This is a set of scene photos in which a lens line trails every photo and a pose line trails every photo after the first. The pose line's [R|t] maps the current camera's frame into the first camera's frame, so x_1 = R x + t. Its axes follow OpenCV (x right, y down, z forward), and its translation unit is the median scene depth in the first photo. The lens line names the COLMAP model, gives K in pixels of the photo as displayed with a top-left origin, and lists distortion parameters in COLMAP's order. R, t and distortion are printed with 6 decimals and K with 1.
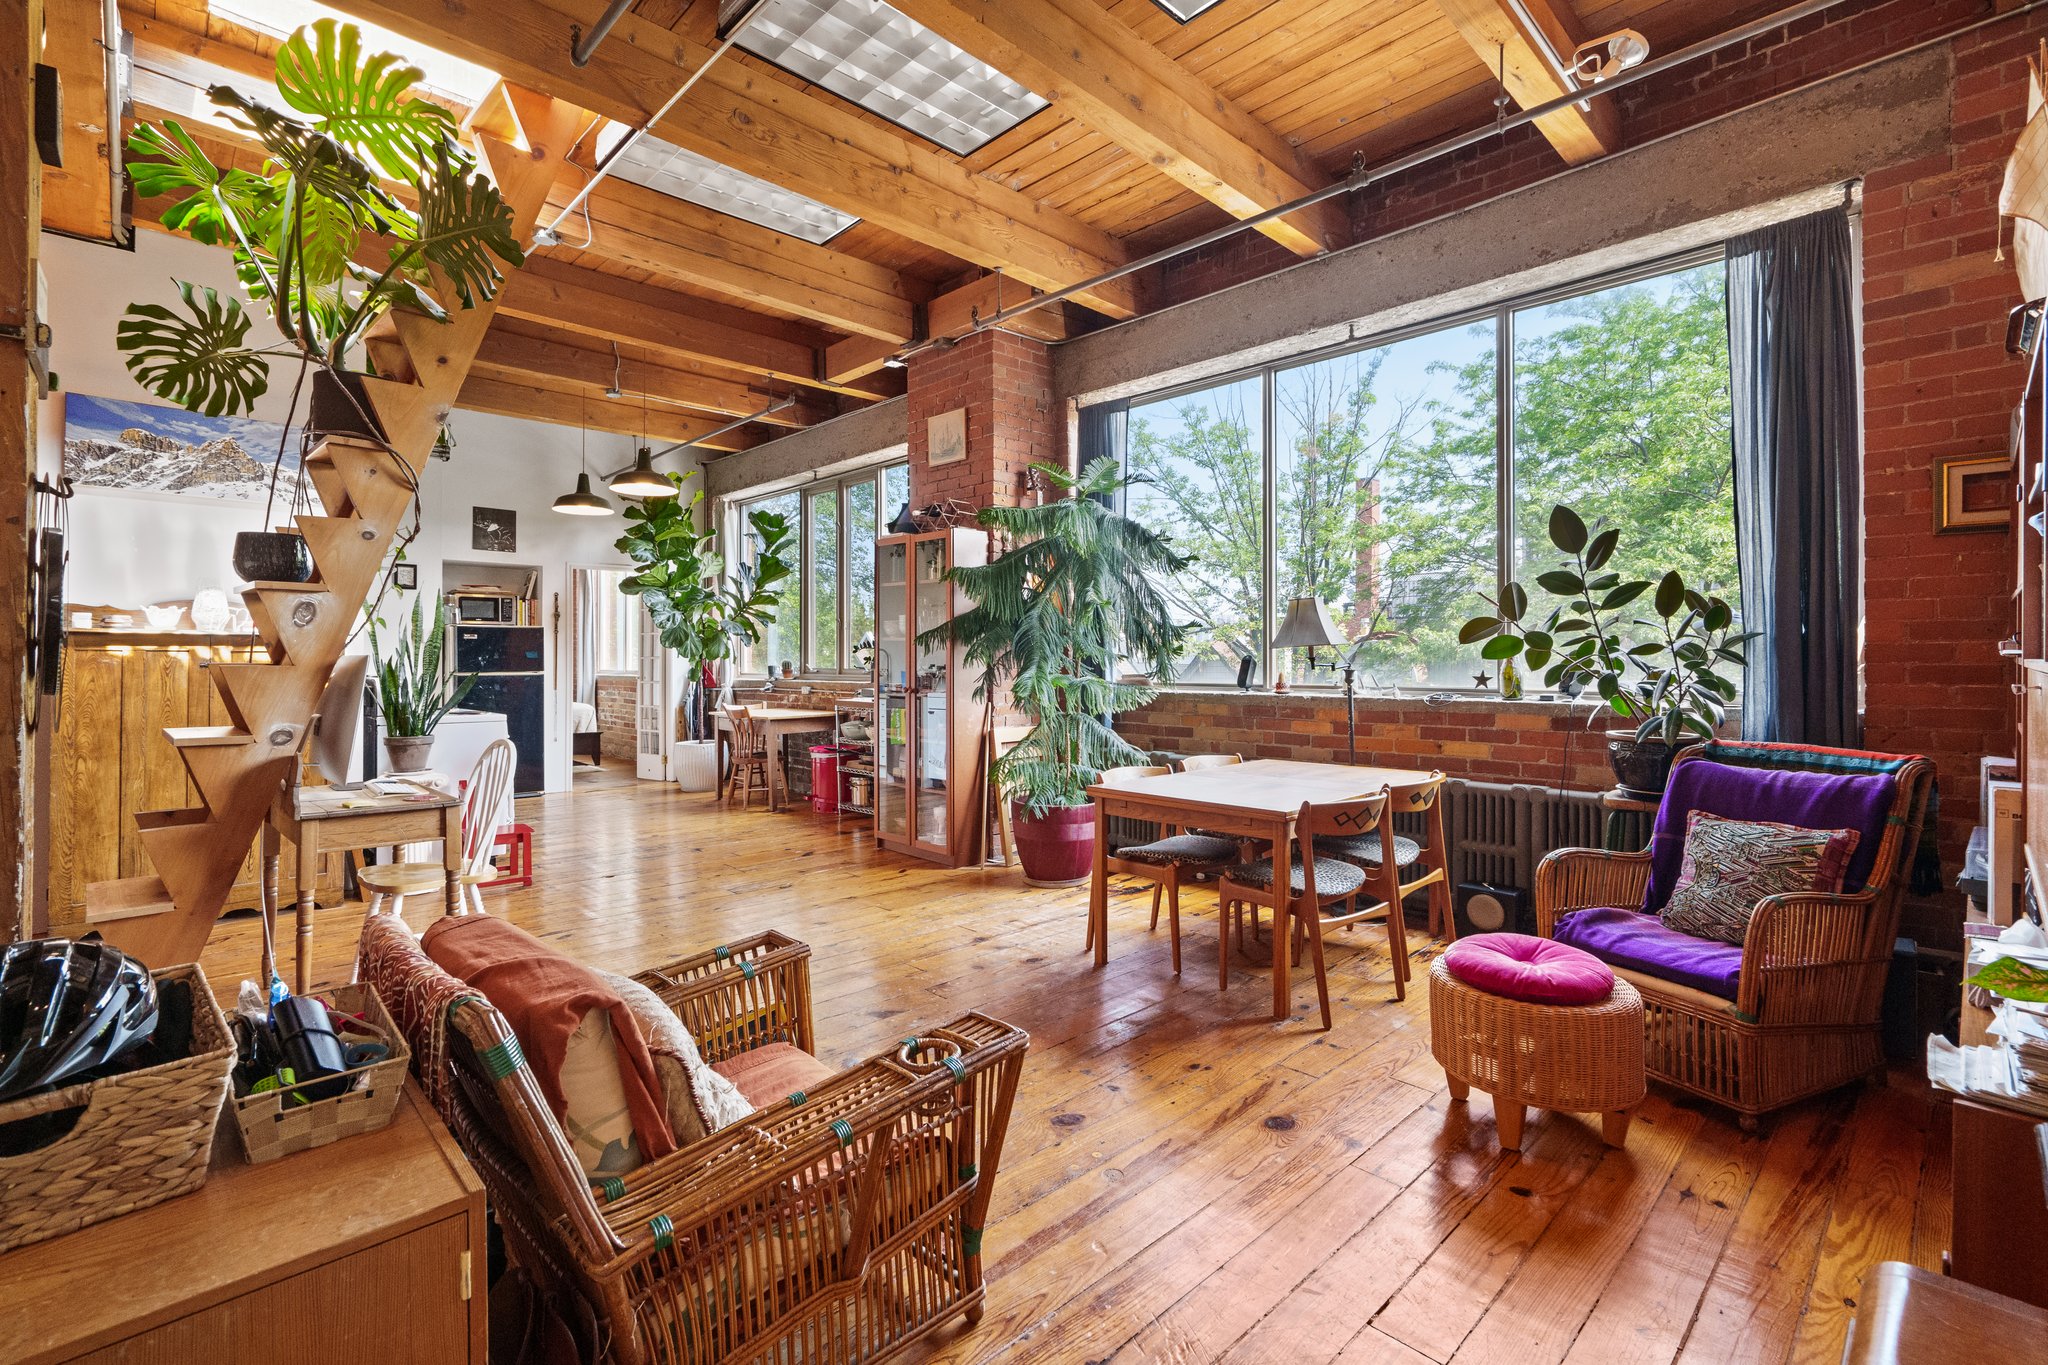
lens RADIAL K [[926.6, 0, 1018.0], [0, 926.6, 654.6], [0, 0, 1]] dist [-0.000742, 0.000236]
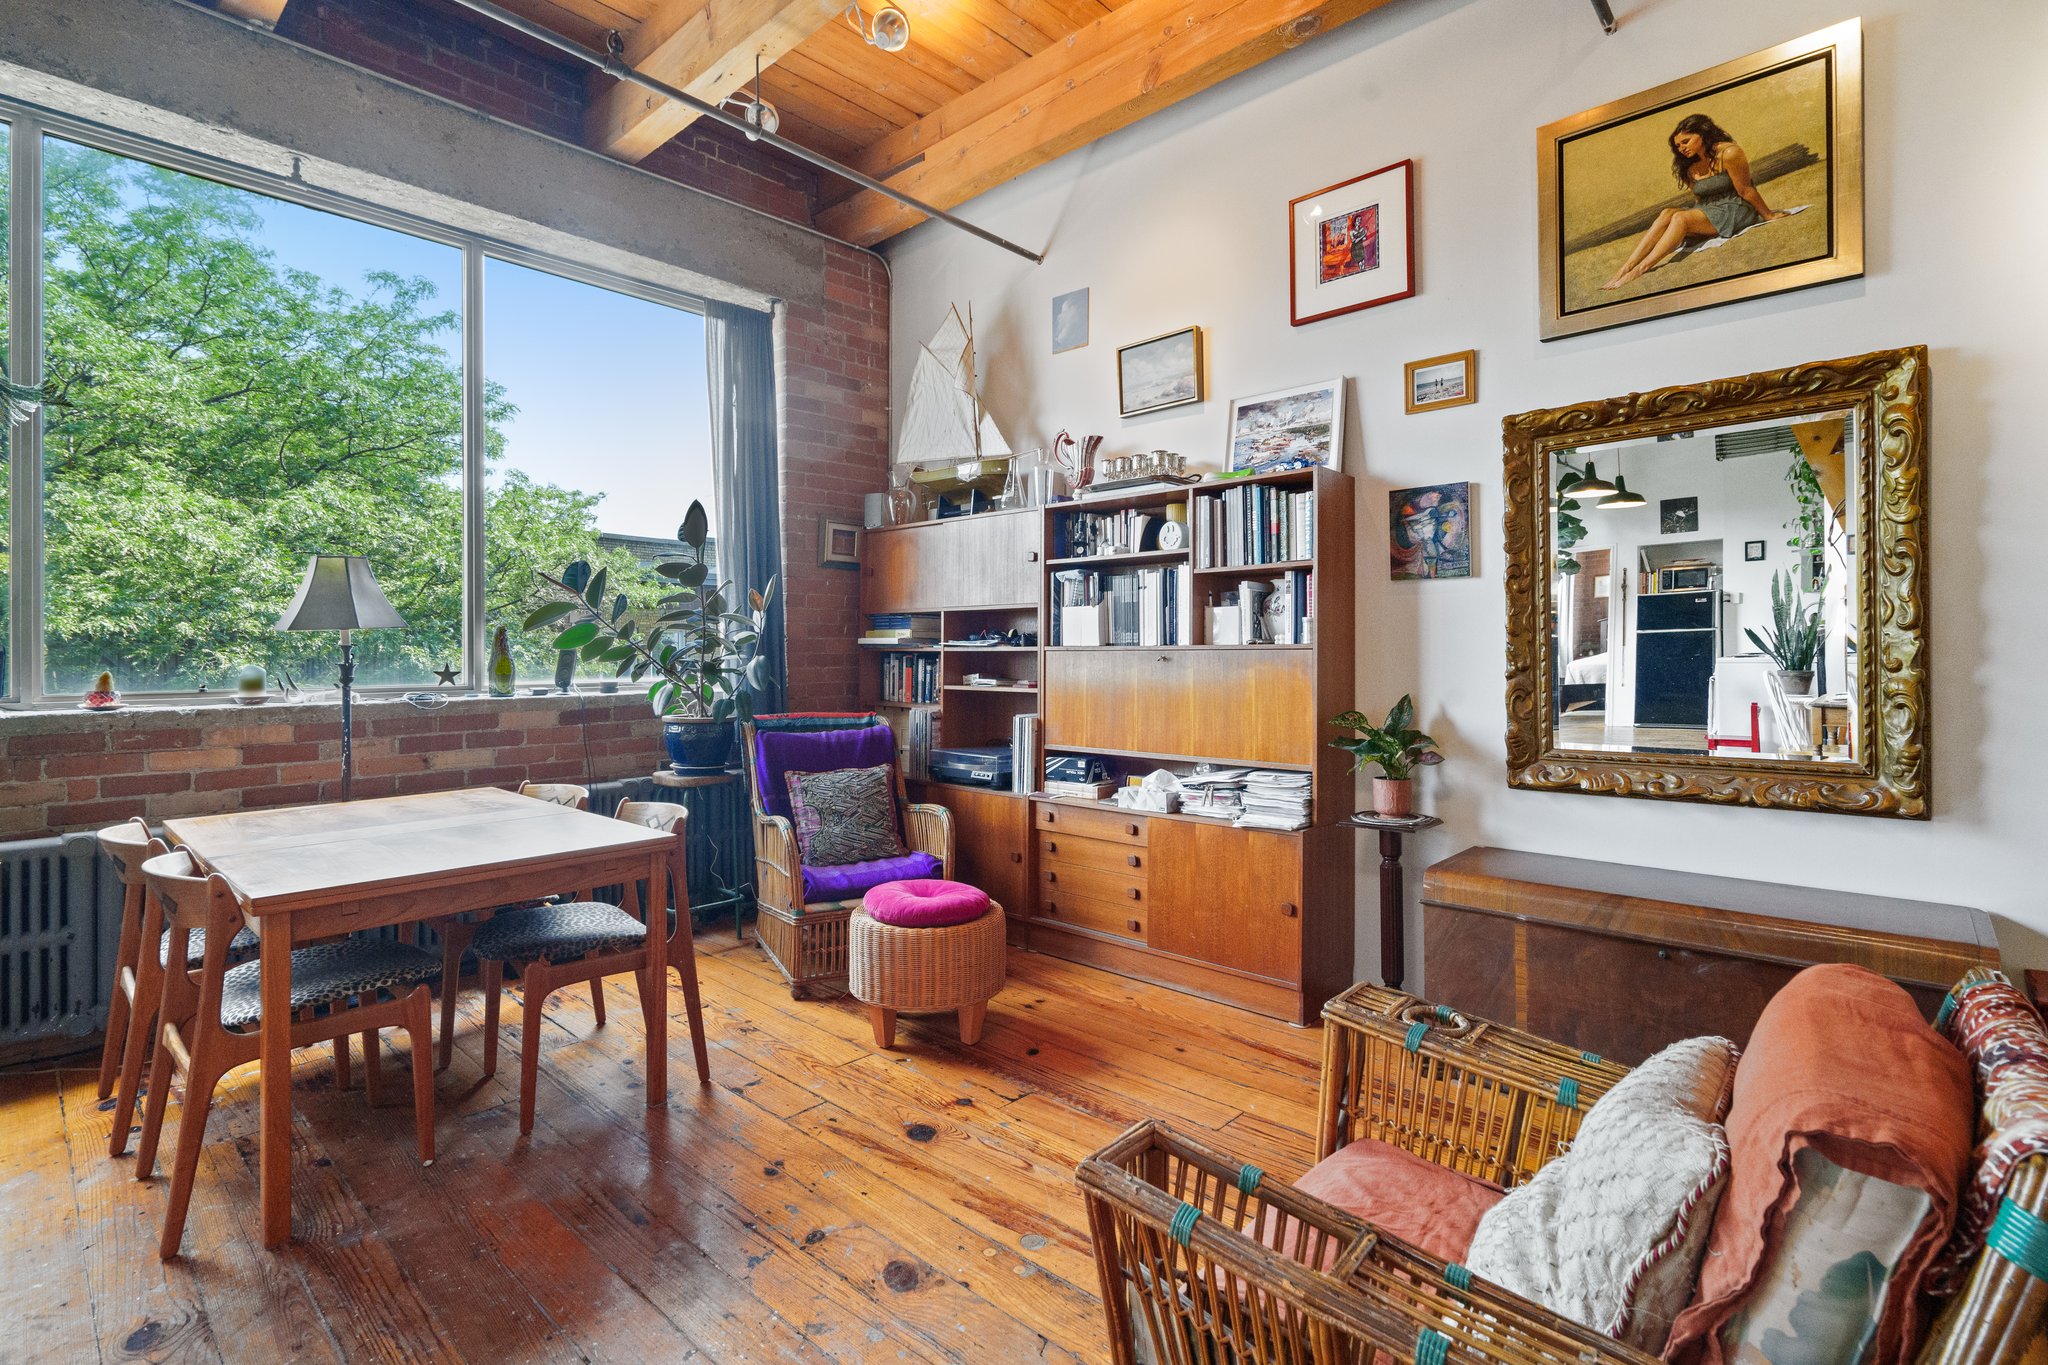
lens RADIAL K [[951.6, 0, 1033.0], [0, 951.6, 652.0], [0, 0, 1]] dist [-0.003980, 0.001120]
pose [[-0.063074, 0.007722, 0.997979, -0.204631], [0.003718, 0.999965, -0.007503, 0.007725], [-0.998002, 0.003237, -0.063100, 0.280661]]
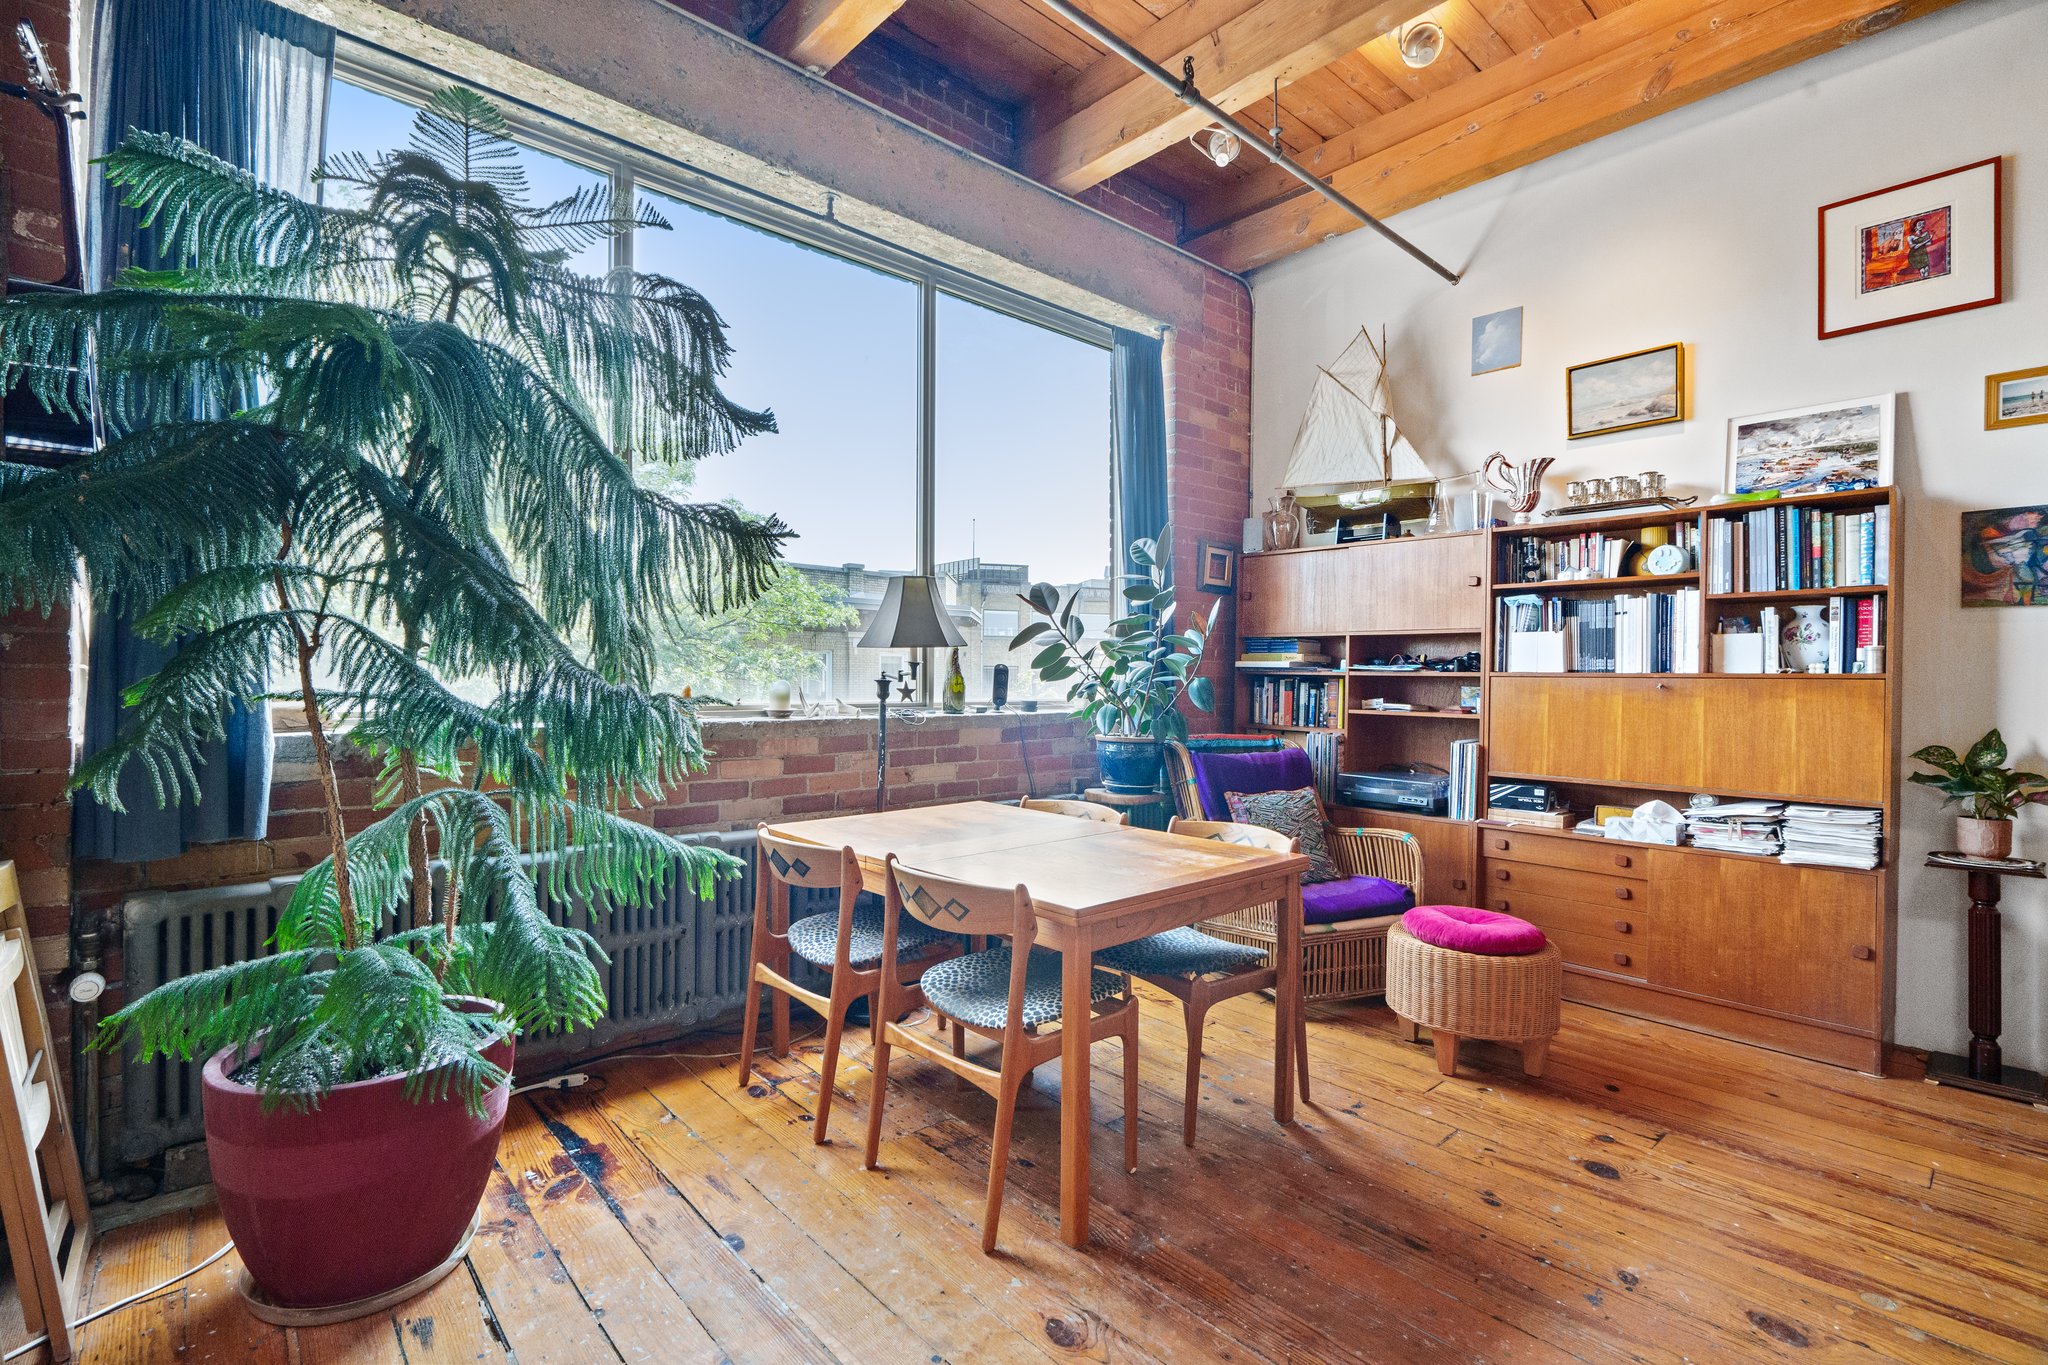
lens RADIAL K [[921.3, 0, 1018.6], [0, 921.3, 682.1], [0, 0, 1]] dist [-0.003588, 0.000699]
pose [[0.035622, 0.000050, 0.999365, -0.191980], [-0.010577, 0.999944, 0.000327, 0.008555], [-0.999309, -0.010582, 0.035621, 0.459419]]
